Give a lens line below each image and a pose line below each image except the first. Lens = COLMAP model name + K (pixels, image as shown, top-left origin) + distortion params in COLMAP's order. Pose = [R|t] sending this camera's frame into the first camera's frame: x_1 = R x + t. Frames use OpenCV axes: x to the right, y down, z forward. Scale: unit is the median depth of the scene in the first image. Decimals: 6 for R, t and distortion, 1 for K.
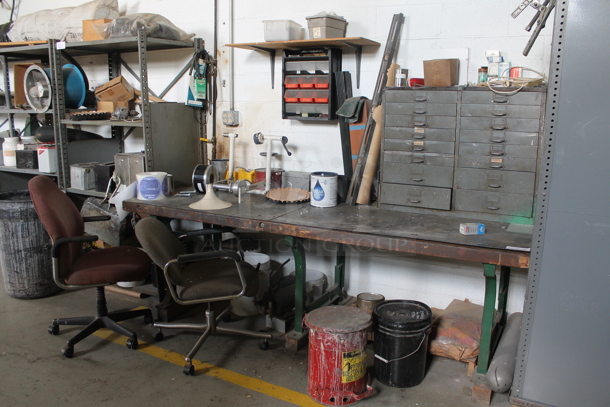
lens RADIAL K [[521.7, 0, 309.1], [0, 521.7, 199.0], [0, 0, 1]] dist [-0.162214, 0.141636]
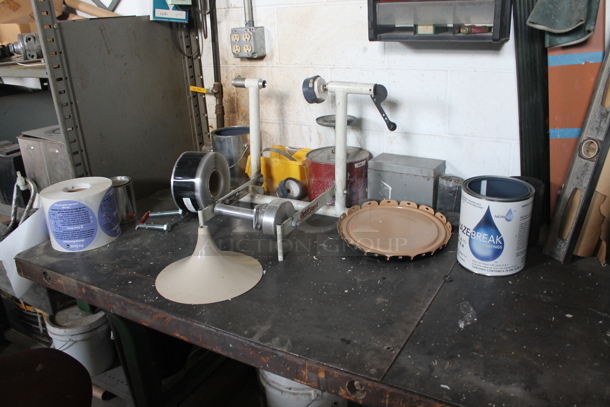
lens RADIAL K [[521.7, 0, 308.4], [0, 521.7, 202.5], [0, 0, 1]] dist [-0.162214, 0.141636]
pose [[0.997408, -0.035850, -0.062383, -0.085729], [0.046076, 0.984176, 0.171100, -0.106763], [0.055262, -0.173531, 0.983277, 0.612453]]
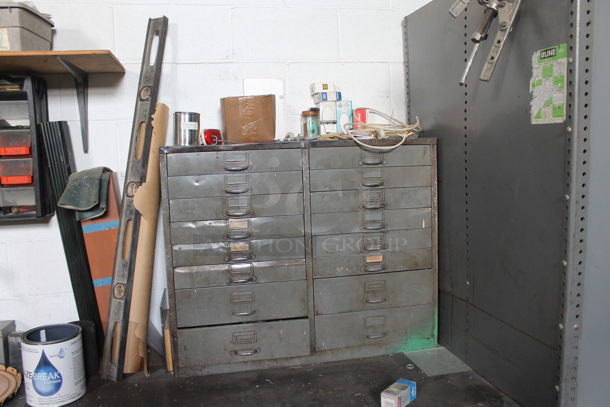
lens RADIAL K [[521.7, 0, 307.8], [0, 521.7, 201.2], [0, 0, 1]] dist [-0.162214, 0.141636]
pose [[0.774552, -0.094073, 0.625475, -0.064413], [0.156512, 0.986631, -0.045424, -0.108600], [-0.612840, 0.133078, 0.778921, 0.475365]]
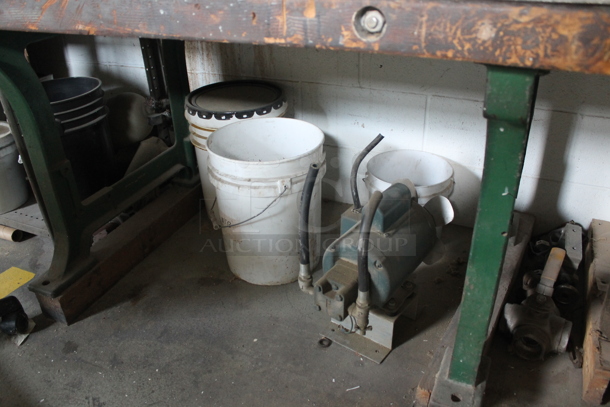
lens RADIAL K [[521.7, 0, 307.7], [0, 521.7, 200.6], [0, 0, 1]] dist [-0.162214, 0.141636]
pose [[0.997750, -0.058236, 0.033212, -0.110661], [0.044998, 0.948966, 0.312151, 0.046951], [-0.049695, -0.309954, 0.949452, 0.693340]]
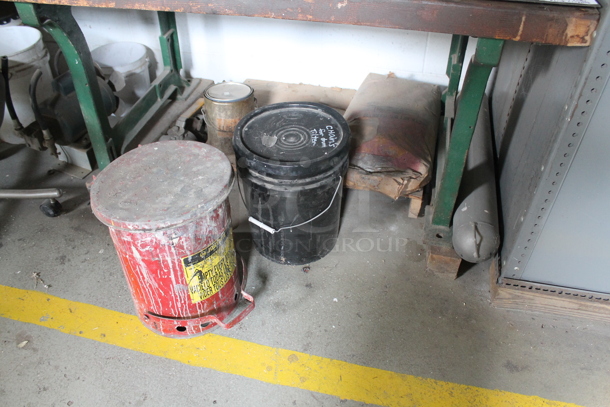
lens RADIAL K [[521.7, 0, 306.3], [0, 521.7, 199.7], [0, 0, 1]] dist [-0.162214, 0.141636]
pose [[0.964595, -0.178827, 0.193851, 0.069001], [0.058640, 0.862040, 0.503436, 0.015335], [-0.257136, -0.474244, 0.842006, 0.441312]]
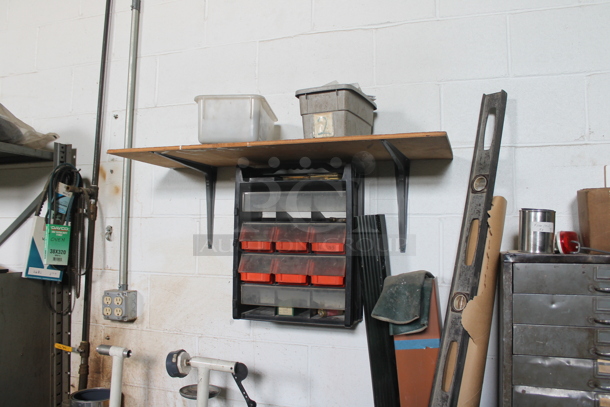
lens RADIAL K [[521.7, 0, 307.8], [0, 521.7, 200.6], [0, 0, 1]] dist [-0.162214, 0.141636]
pose [[0.987990, 0.015008, 0.153788, -0.062493], [0.025010, 0.966616, -0.255006, -0.148763], [-0.152481, 0.255789, 0.954632, 0.588843]]
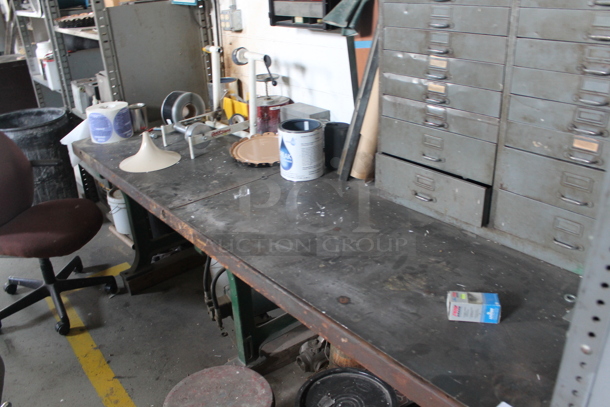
lens RADIAL K [[521.7, 0, 306.4], [0, 521.7, 200.9], [0, 0, 1]] dist [-0.162214, 0.141636]
pose [[0.922895, 0.114429, -0.367656, 0.264351], [-0.021322, 0.968545, 0.247925, -0.111153], [0.384461, -0.220969, 0.896305, 0.438752]]
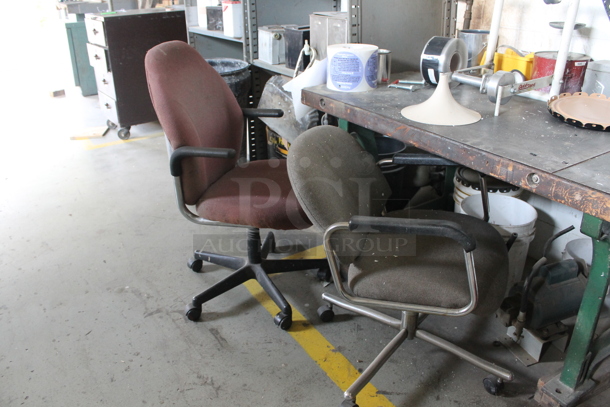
lens RADIAL K [[521.7, 0, 306.4], [0, 521.7, 198.0], [0, 0, 1]] dist [-0.162214, 0.141636]
pose [[0.875342, 0.184029, -0.447113, -0.055802], [-0.073469, 0.964621, 0.253197, -0.028510], [0.477890, -0.188785, 0.857894, 0.449122]]
